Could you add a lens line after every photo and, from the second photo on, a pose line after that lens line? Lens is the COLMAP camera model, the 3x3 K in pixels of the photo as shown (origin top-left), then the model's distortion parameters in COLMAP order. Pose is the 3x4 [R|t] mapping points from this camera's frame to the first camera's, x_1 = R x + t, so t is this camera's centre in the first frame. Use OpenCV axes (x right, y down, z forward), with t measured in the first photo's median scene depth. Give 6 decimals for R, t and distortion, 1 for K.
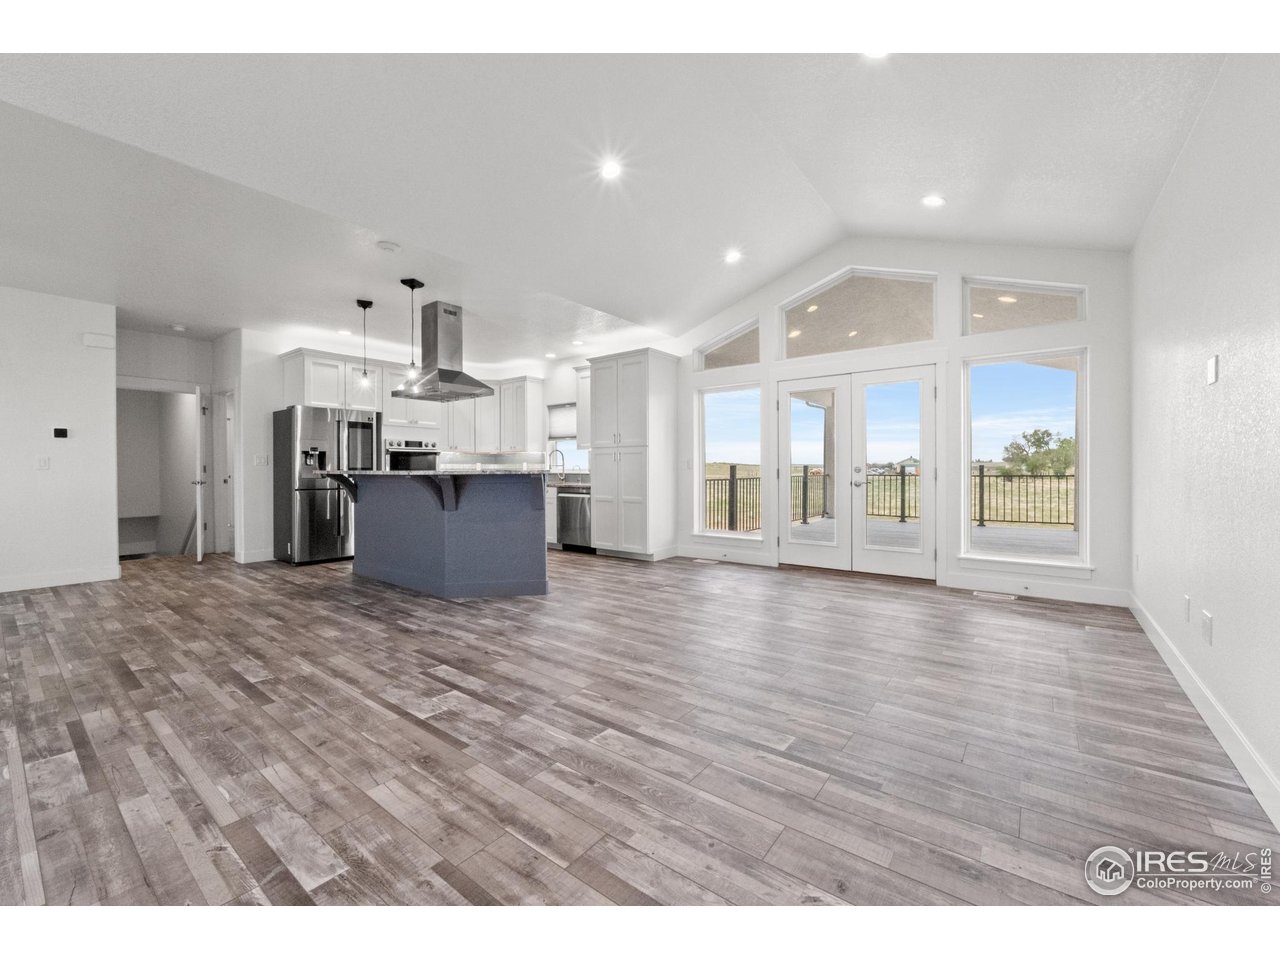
lens RADIAL K [[521.2, 0, 644.5], [0, 521.2, 473.6], [0, 0, 1]] dist [-0.011554, 0.000514]
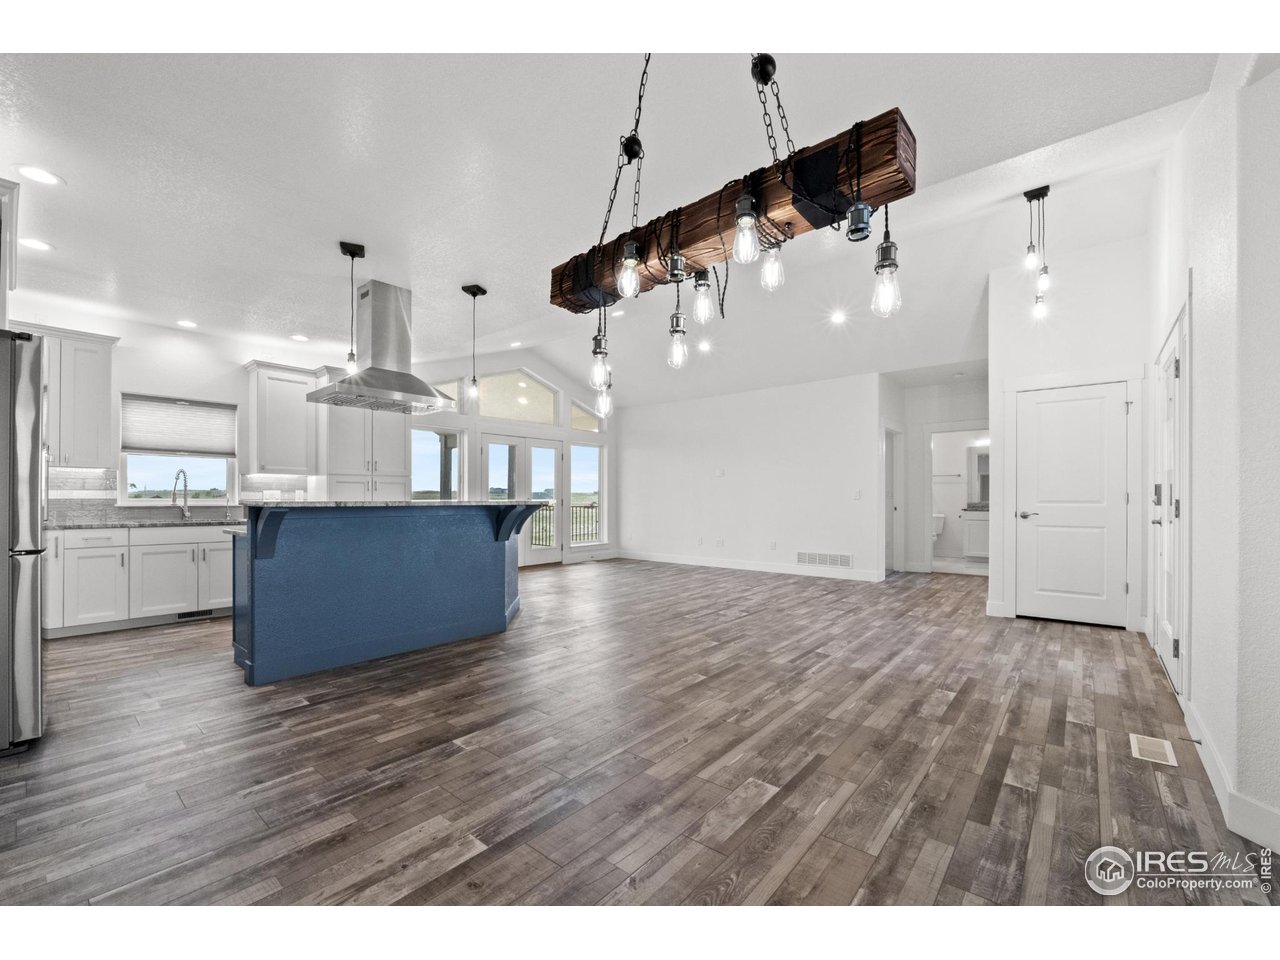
lens RADIAL K [[531.2, 0, 645.5], [0, 531.2, 499.5], [0, 0, 1]] dist [-0.010905, 0.000206]
pose [[0.039261, -0.000573, 0.999229, -1.261528], [0.009623, 0.999954, 0.000195, -0.005012], [-0.999183, 0.009608, 0.039265, 0.633373]]
